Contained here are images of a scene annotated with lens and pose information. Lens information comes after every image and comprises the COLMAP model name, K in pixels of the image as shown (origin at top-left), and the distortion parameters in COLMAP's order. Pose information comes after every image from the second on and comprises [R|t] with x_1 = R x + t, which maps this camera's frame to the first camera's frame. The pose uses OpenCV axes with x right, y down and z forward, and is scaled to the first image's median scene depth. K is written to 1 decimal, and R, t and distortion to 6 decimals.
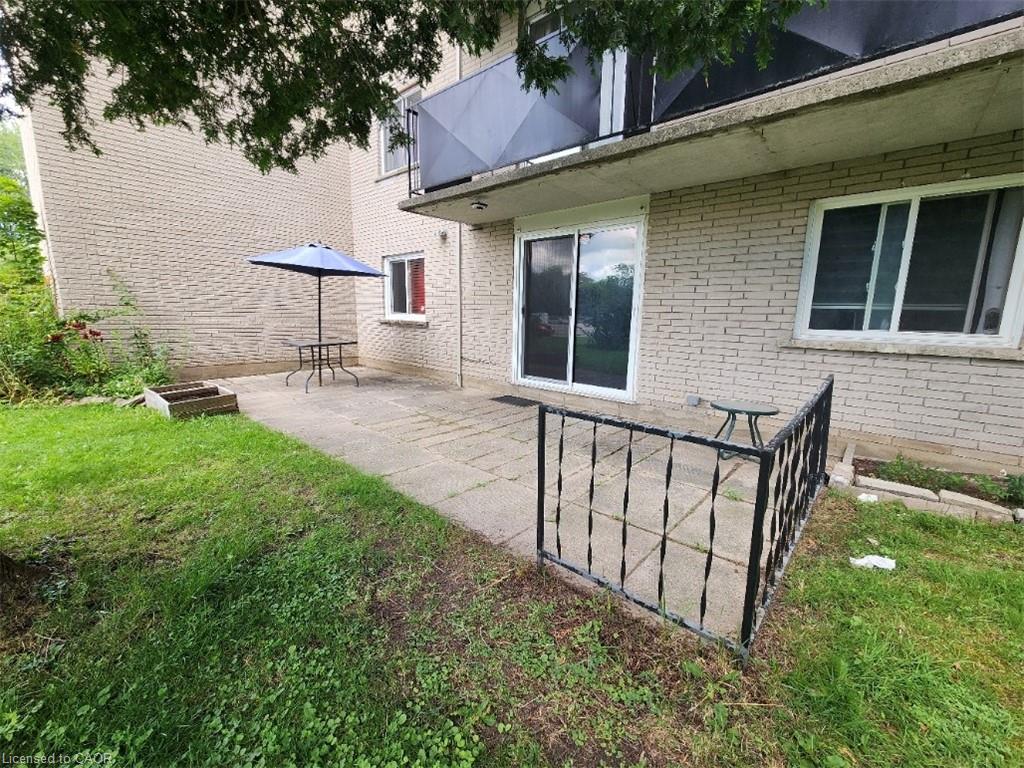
lens RADIAL K [[414.6, 0, 508.3], [0, 414.6, 382.2], [0, 0, 1]] dist [0.003034, 0.000473]
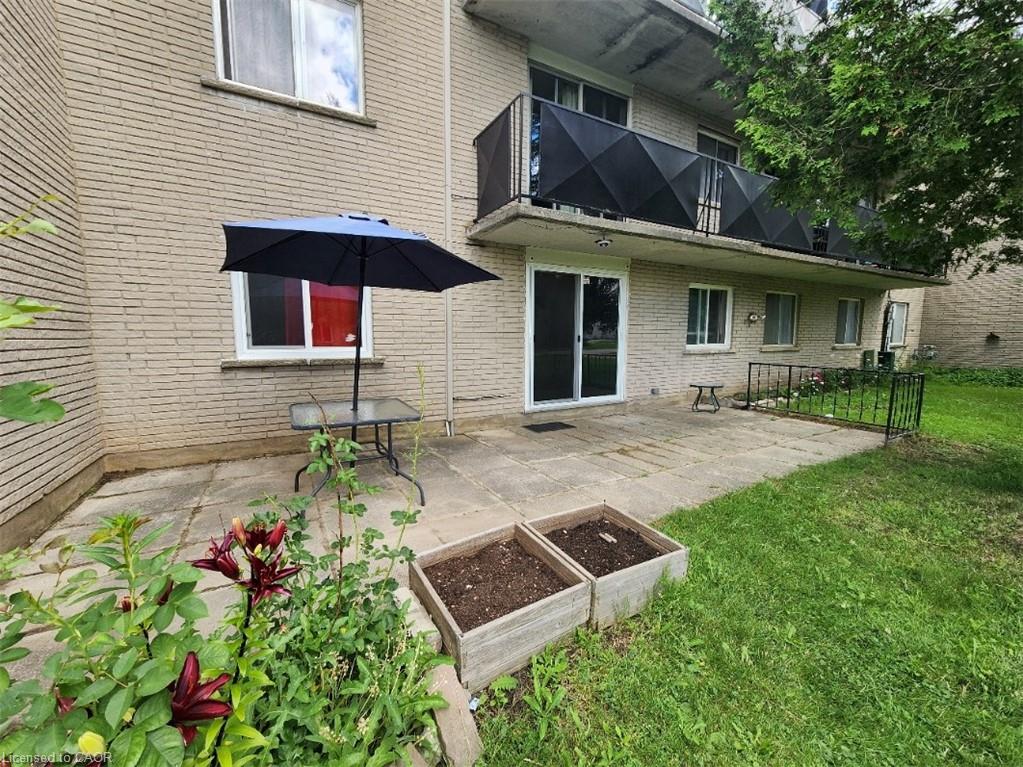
lens RADIAL K [[414.2, 0, 508.3], [0, 414.2, 381.6], [0, 0, 1]] dist [0.003034, 0.000473]
pose [[0.328254, -0.117180, 0.937293, -1.672395], [0.167627, 0.983753, 0.064283, -0.255565], [-0.929597, 0.136014, 0.342563, 1.296001]]
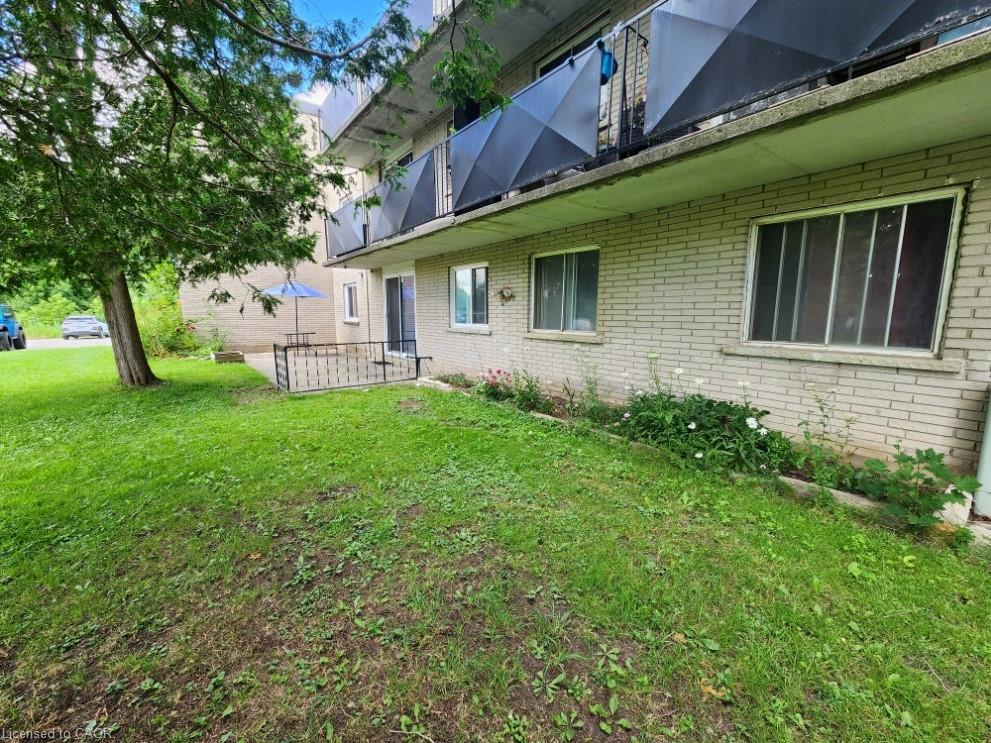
lens RADIAL K [[401.2, 0, 496.7], [0, 401.2, 375.0], [0, 0, 1]] dist [0.003034, 0.000473]
pose [[0.983050, 0.020121, -0.182229, 0.143081], [-0.023459, 0.999594, -0.016177, 0.019027], [0.181830, 0.020178, 0.983123, -0.116106]]
